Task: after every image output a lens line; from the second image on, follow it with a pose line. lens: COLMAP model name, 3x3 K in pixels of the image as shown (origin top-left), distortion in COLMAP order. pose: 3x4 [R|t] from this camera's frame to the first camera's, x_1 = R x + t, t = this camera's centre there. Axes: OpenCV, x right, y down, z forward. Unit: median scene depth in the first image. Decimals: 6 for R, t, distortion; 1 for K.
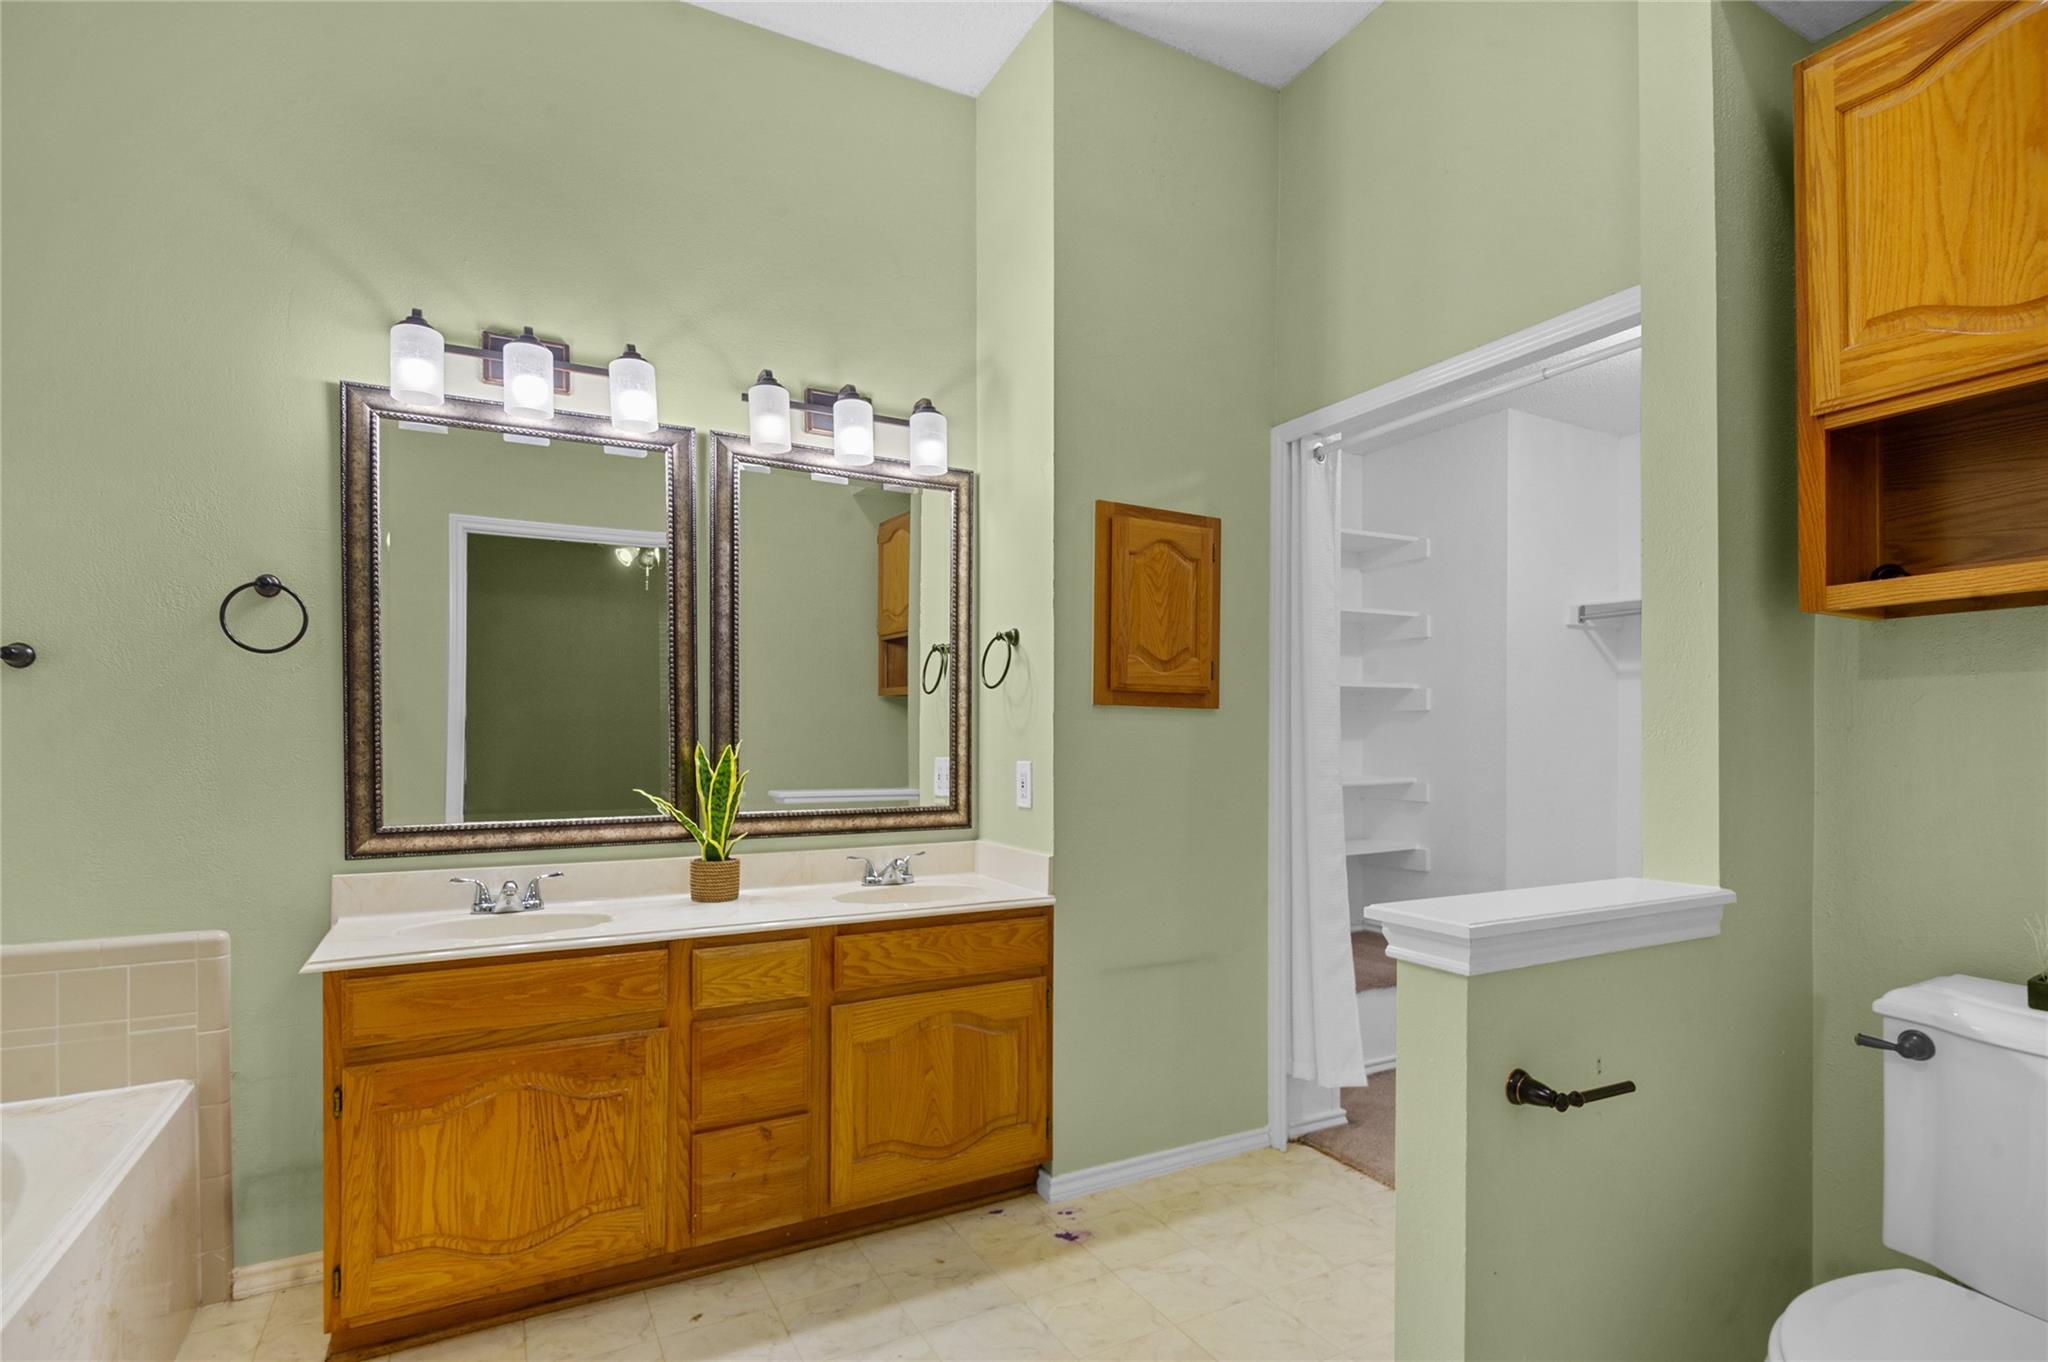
lens RADIAL K [[992.8, 0, 1028.3], [0, 992.8, 829.8], [0, 0, 1]] dist [0.001660, -0.020241]
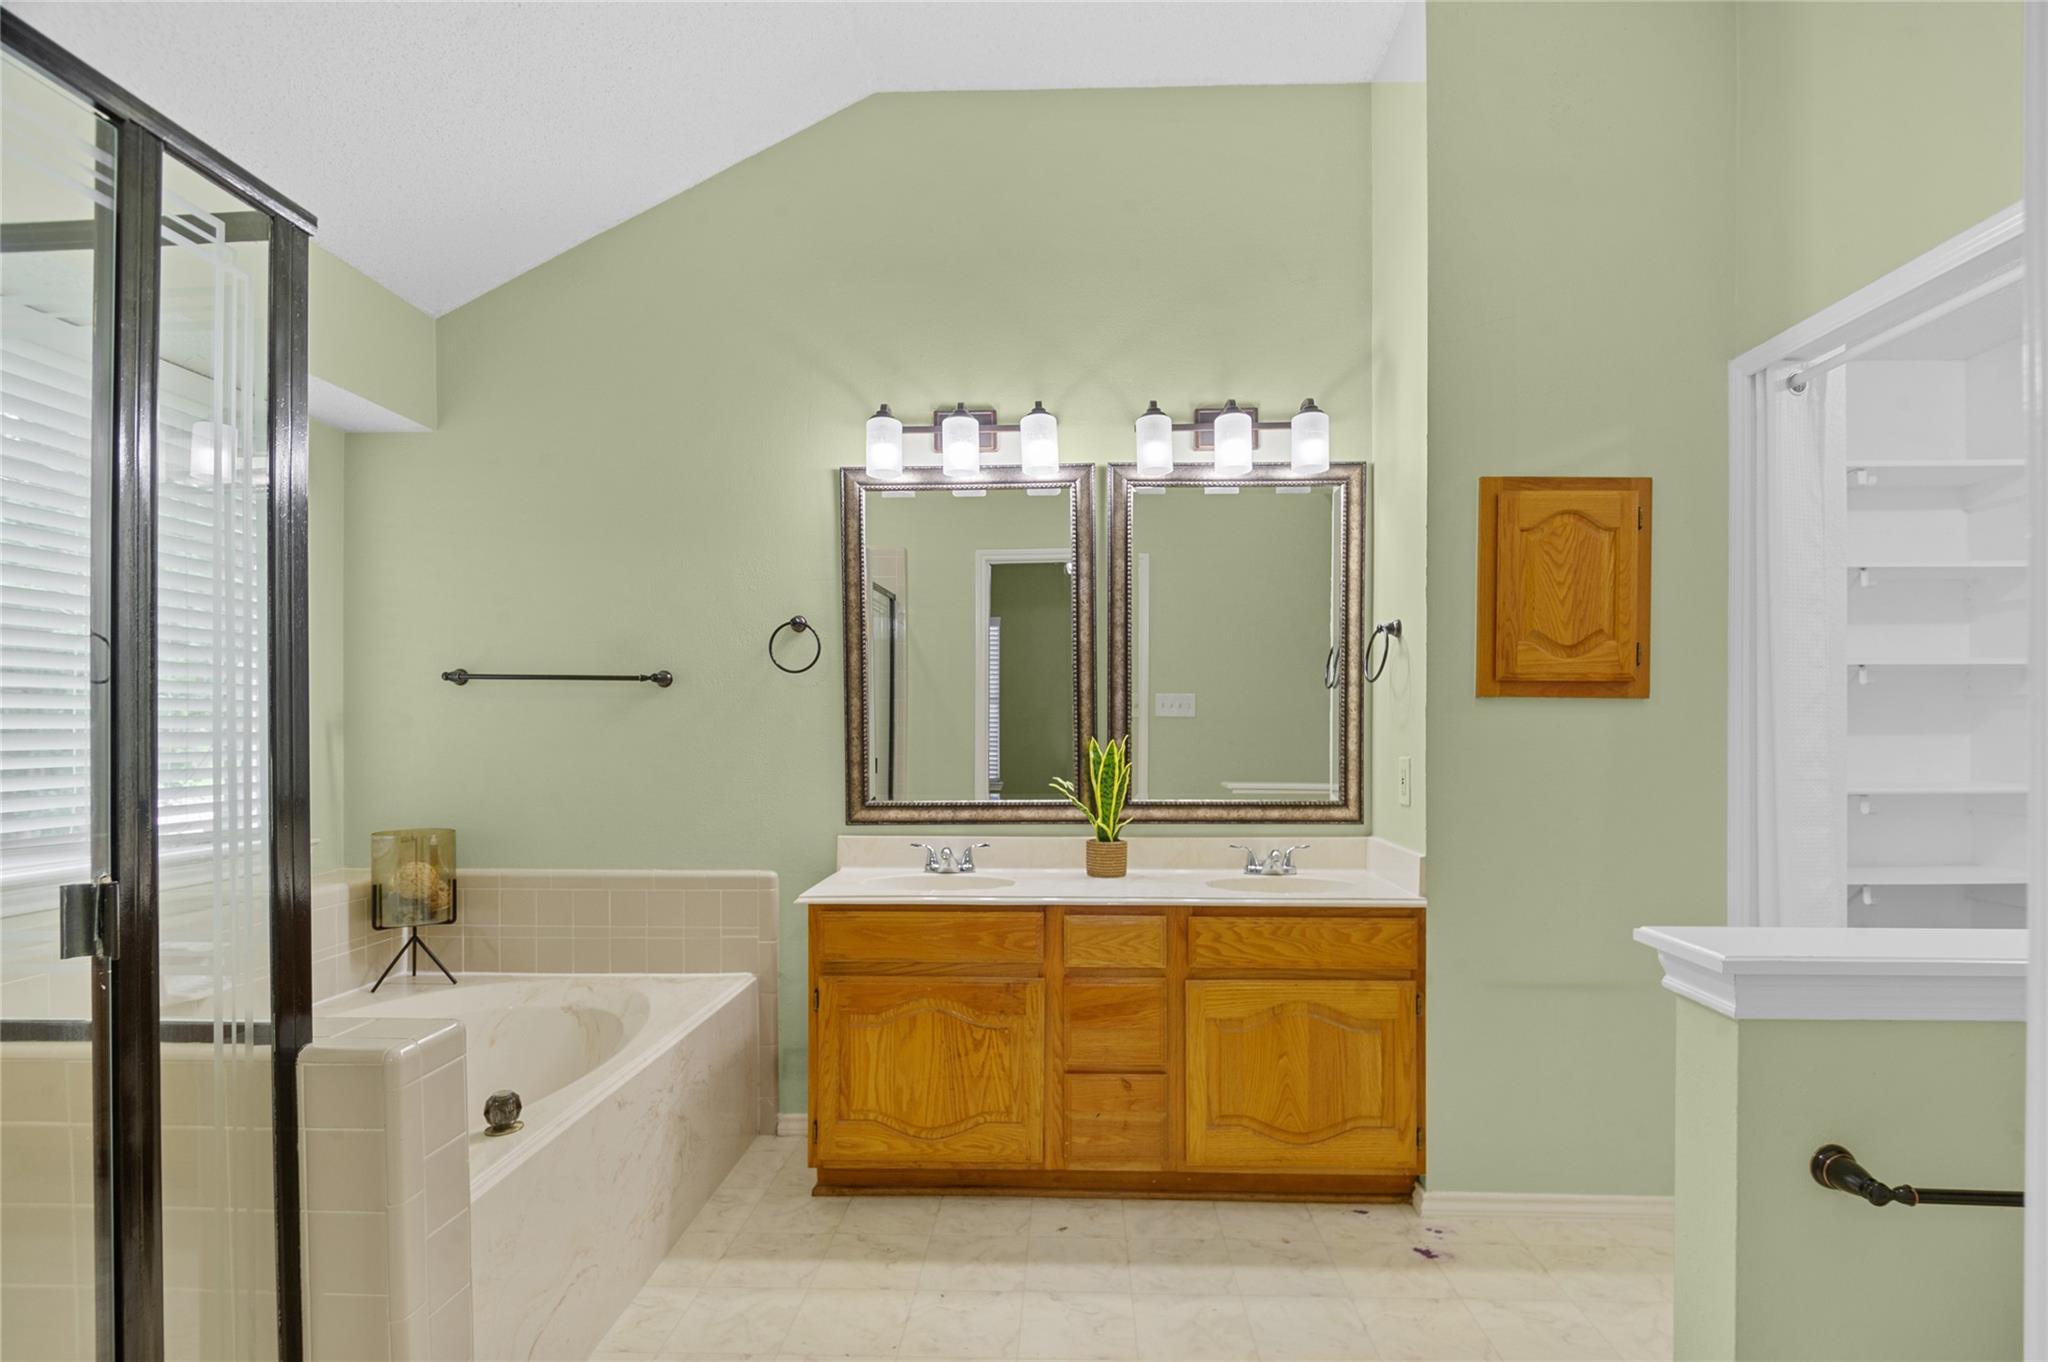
lens RADIAL K [[979.9, 0, 1025.9], [0, 979.9, 843.6], [0, 0, 1]] dist [0.002063, -0.019665]
pose [[0.851718, 0.056001, -0.521000, 0.202234], [-0.044781, 0.998414, 0.034111, -0.000749], [0.522084, -0.005722, 0.852875, -0.008342]]
